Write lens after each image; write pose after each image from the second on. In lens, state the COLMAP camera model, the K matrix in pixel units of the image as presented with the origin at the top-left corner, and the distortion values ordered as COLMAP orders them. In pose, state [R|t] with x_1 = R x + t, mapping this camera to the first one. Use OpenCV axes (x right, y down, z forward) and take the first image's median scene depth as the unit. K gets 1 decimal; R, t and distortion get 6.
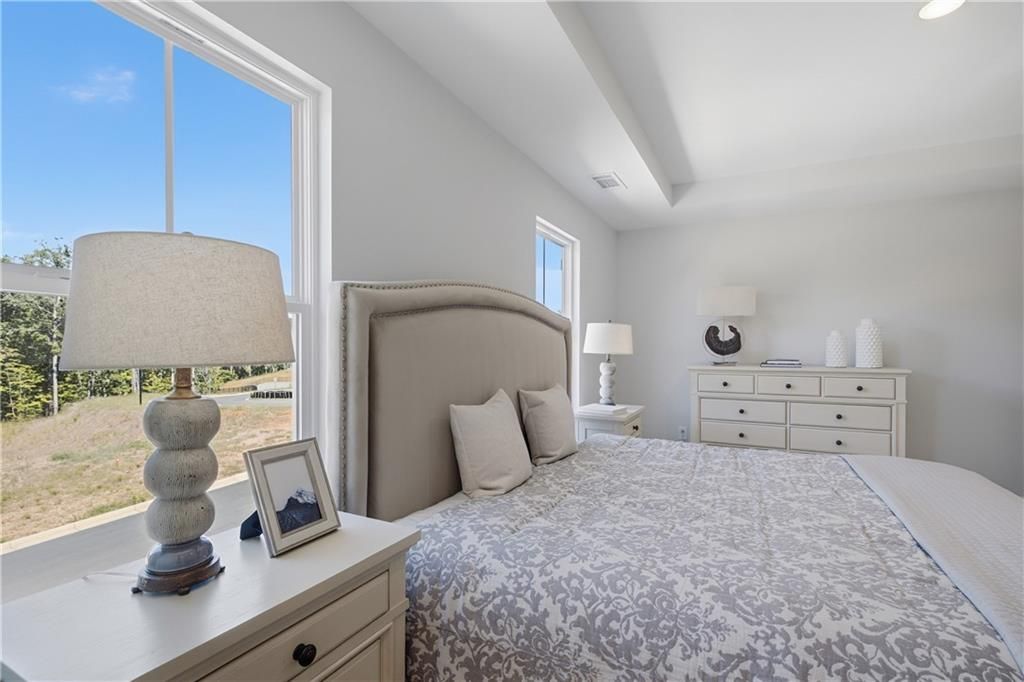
lens RADIAL K [[472.4, 0, 511.4], [0, 472.4, 357.9], [0, 0, 1]] dist [0.033837, 0.000536]
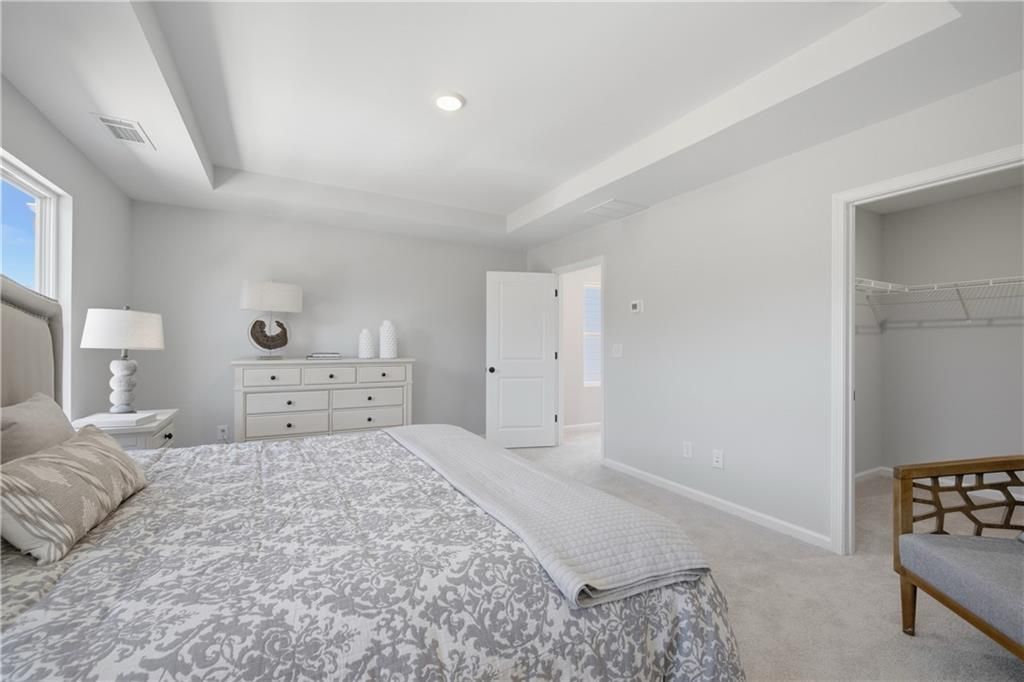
lens RADIAL K [[435.0, 0, 520.2], [0, 435.0, 345.5], [0, 0, 1]] dist [0.009231, -0.000387]
pose [[0.578403, -0.000435, 0.815751, -0.036654], [0.011719, 0.999901, -0.007776, -0.002549], [-0.815667, 0.014057, 0.578351, 0.114103]]
